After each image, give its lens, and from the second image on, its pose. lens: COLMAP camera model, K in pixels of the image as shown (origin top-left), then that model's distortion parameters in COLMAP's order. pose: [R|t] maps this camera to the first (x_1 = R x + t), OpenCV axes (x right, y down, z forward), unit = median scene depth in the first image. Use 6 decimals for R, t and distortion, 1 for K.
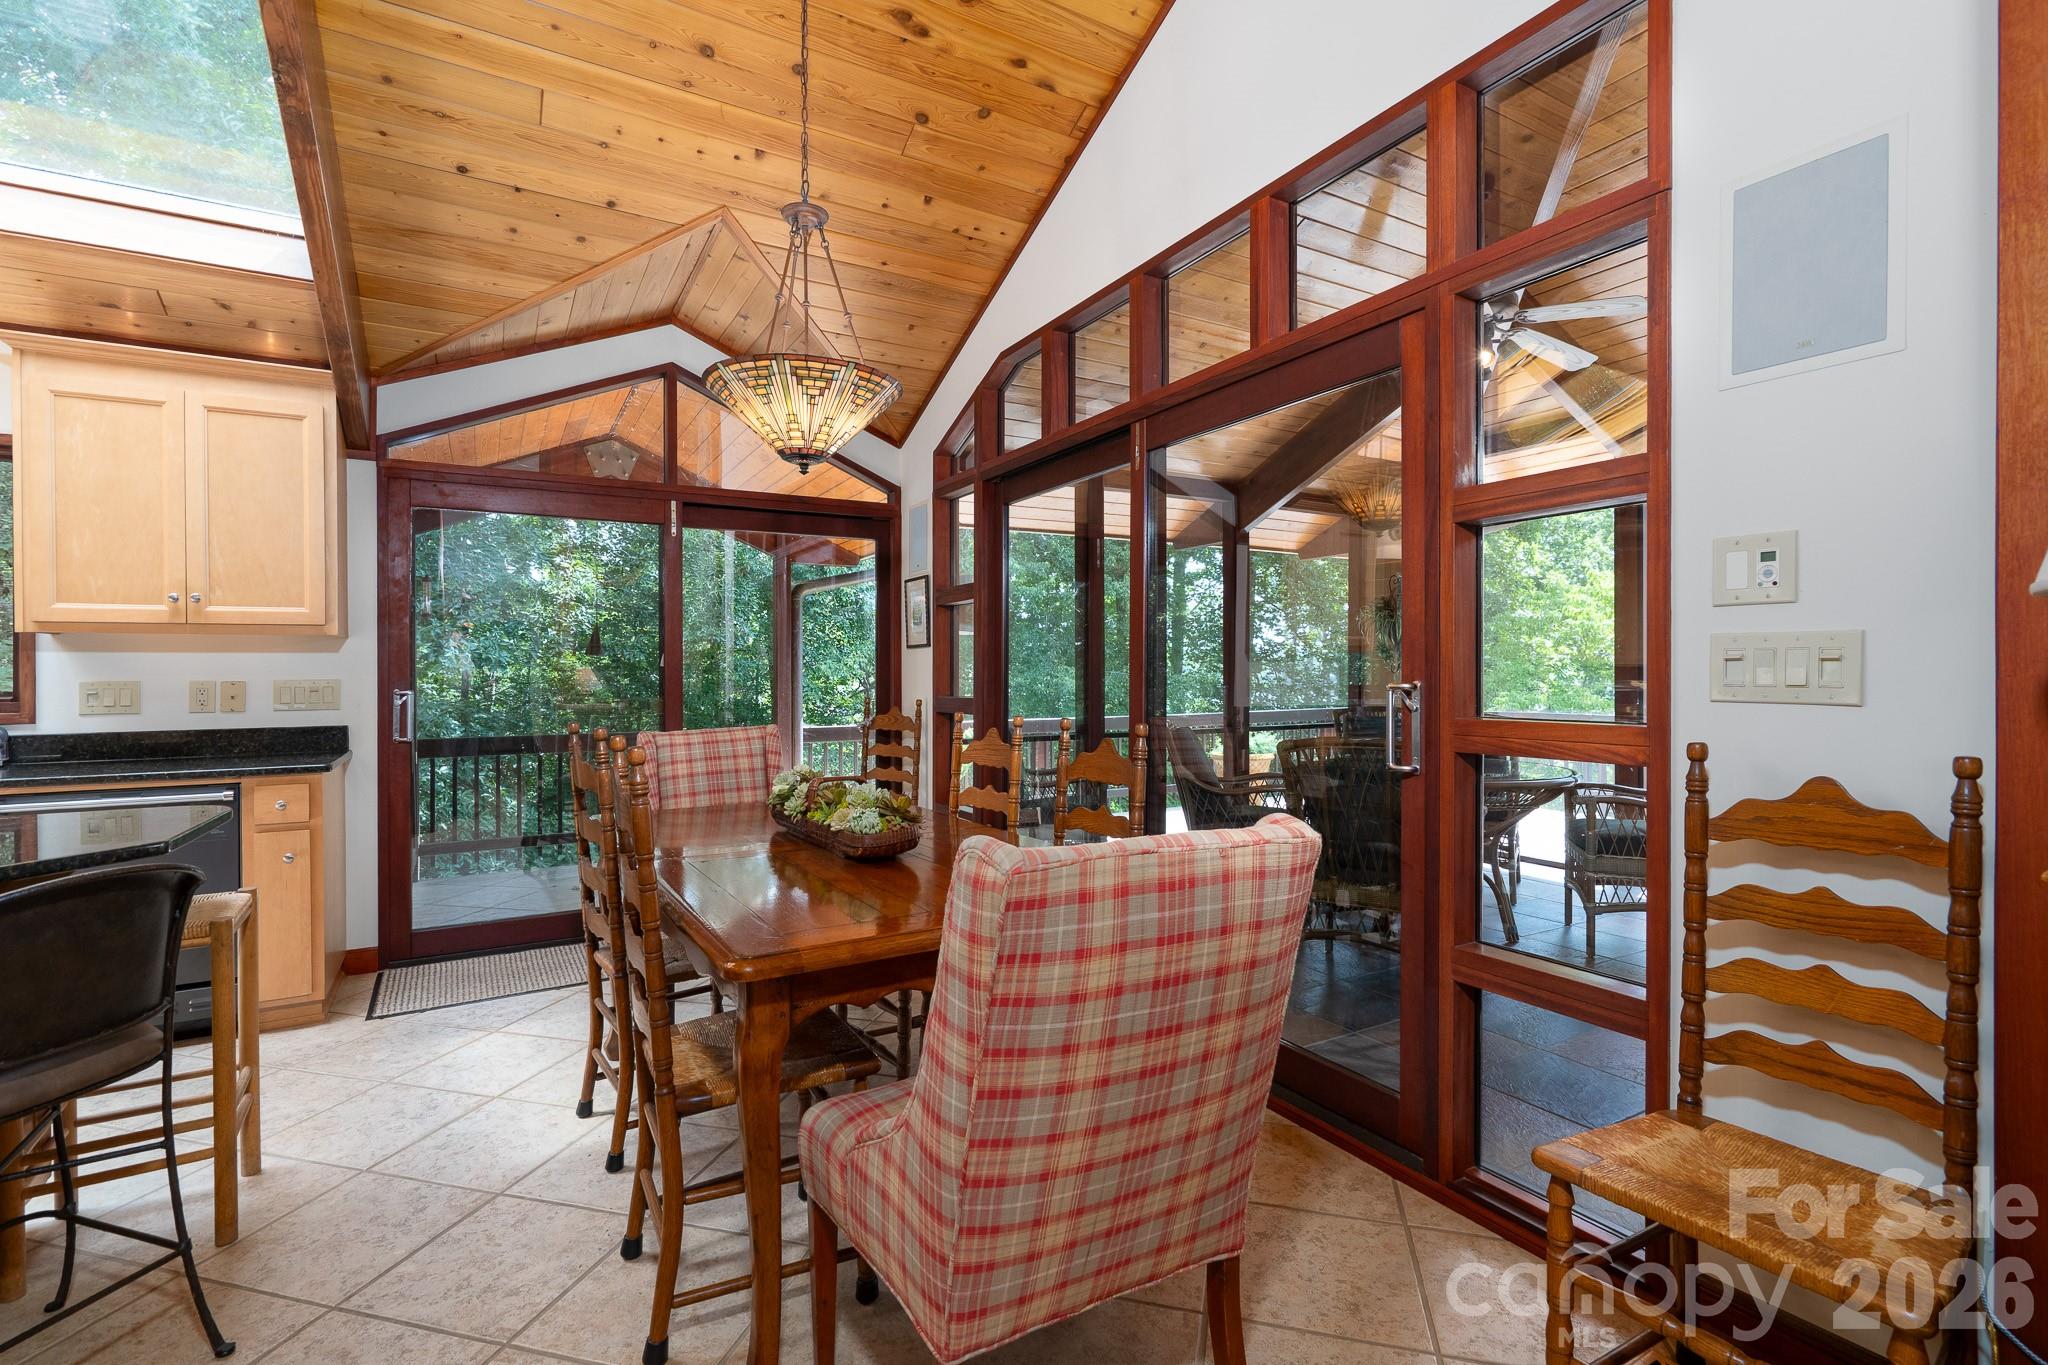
lens RADIAL K [[934.9, 0, 1027.2], [0, 934.9, 677.2], [0, 0, 1]] dist [-0.004162, 0.002900]
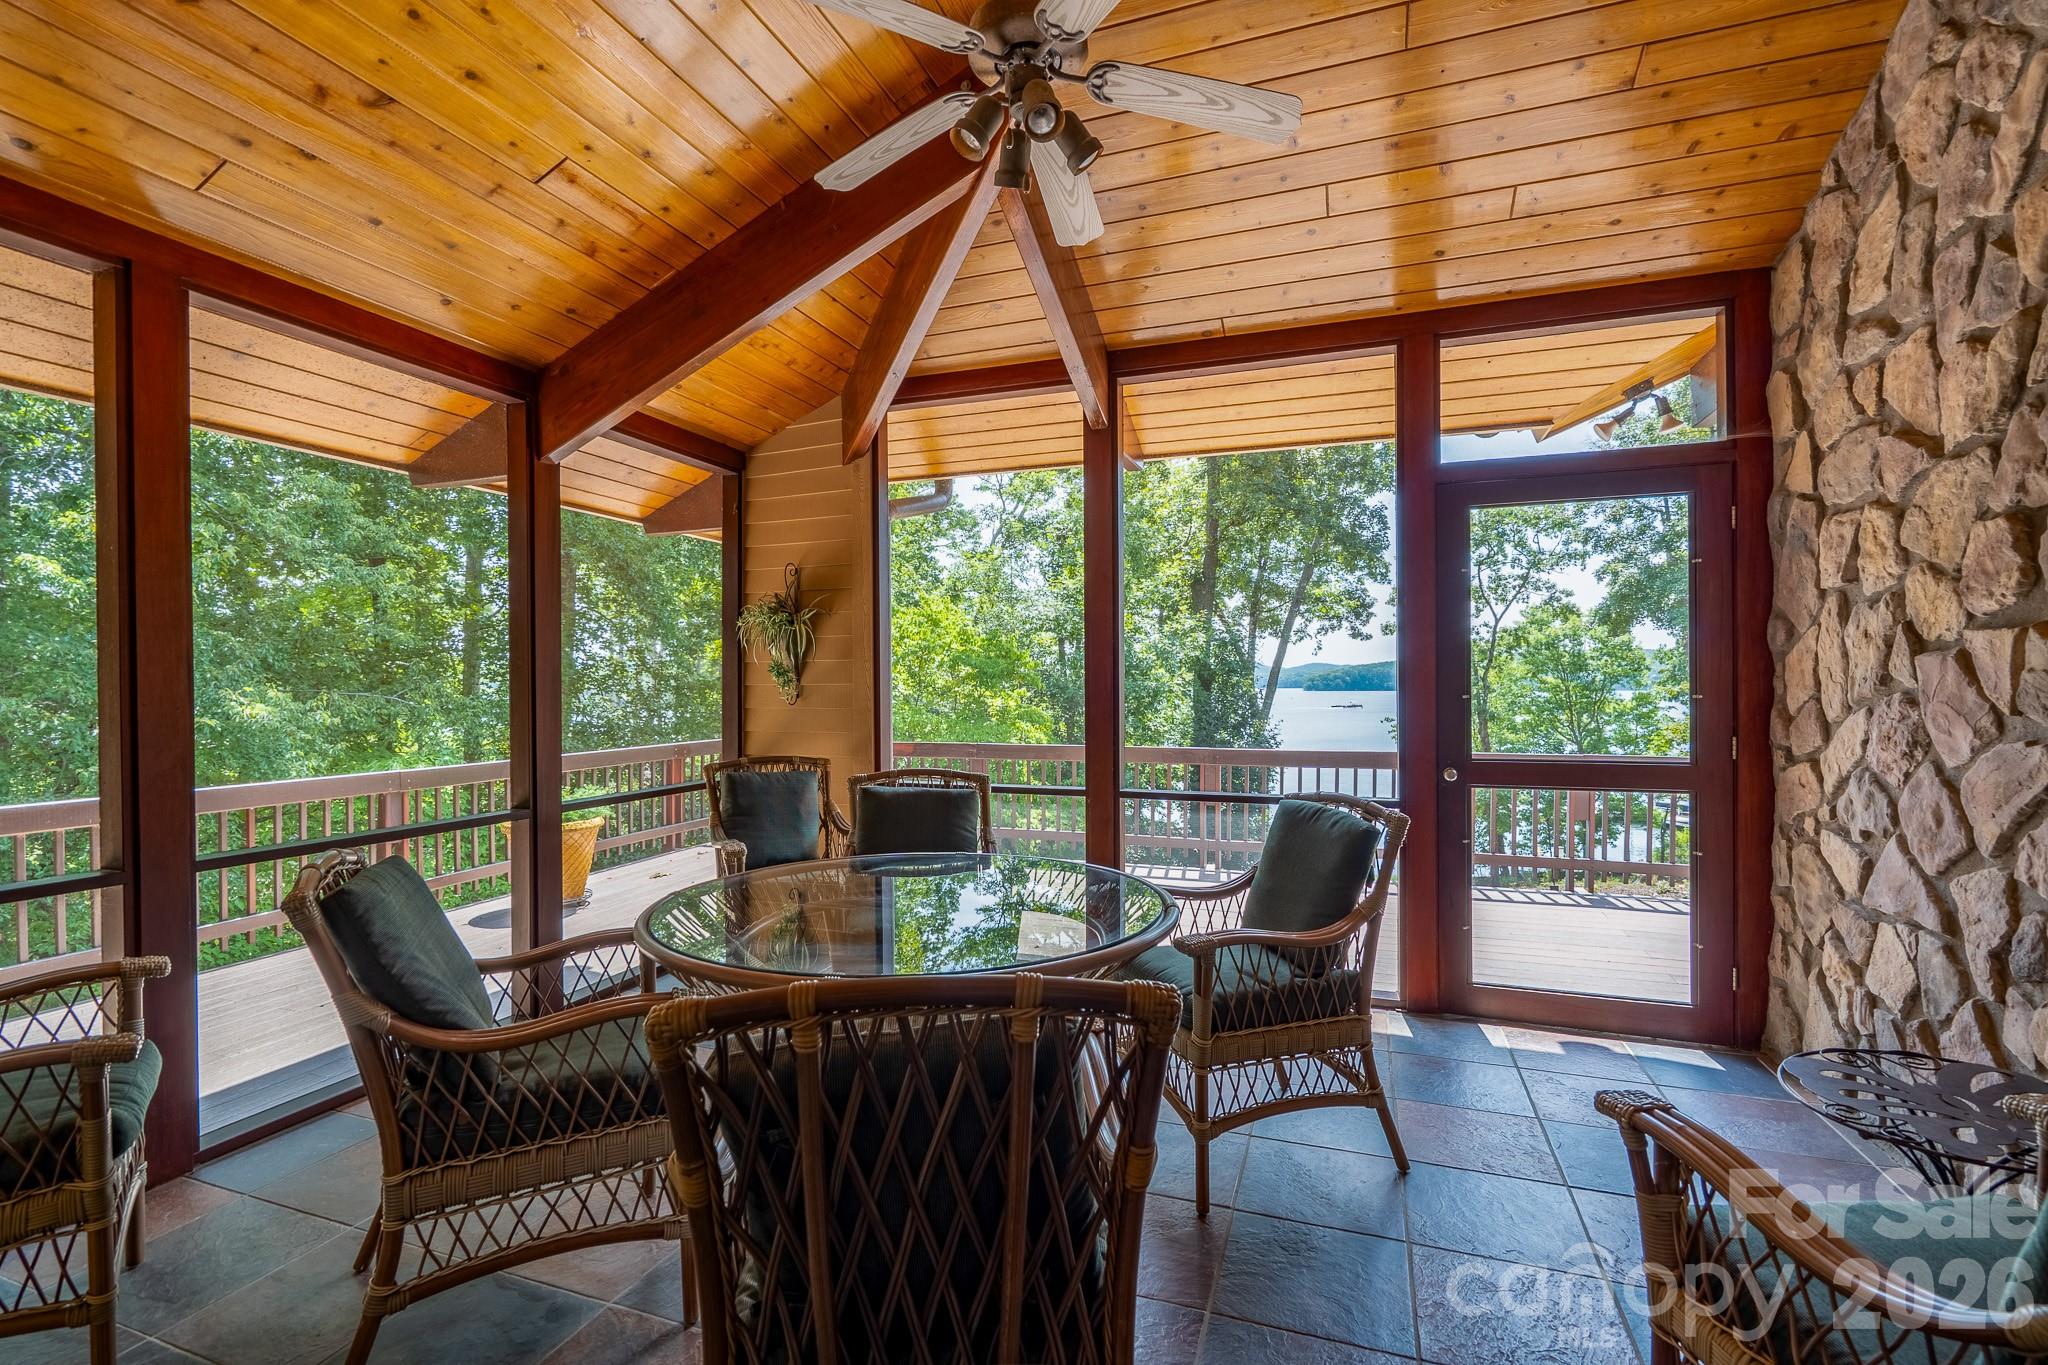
lens RADIAL K [[934.9, 0, 1035.5], [0, 934.9, 692.1], [0, 0, 1]] dist [-0.004162, 0.002900]
pose [[0.767637, -0.007454, 0.640841, 0.178673], [0.008551, 0.999962, 0.001388, -0.026632], [-0.640827, 0.004414, 0.767672, 0.709094]]
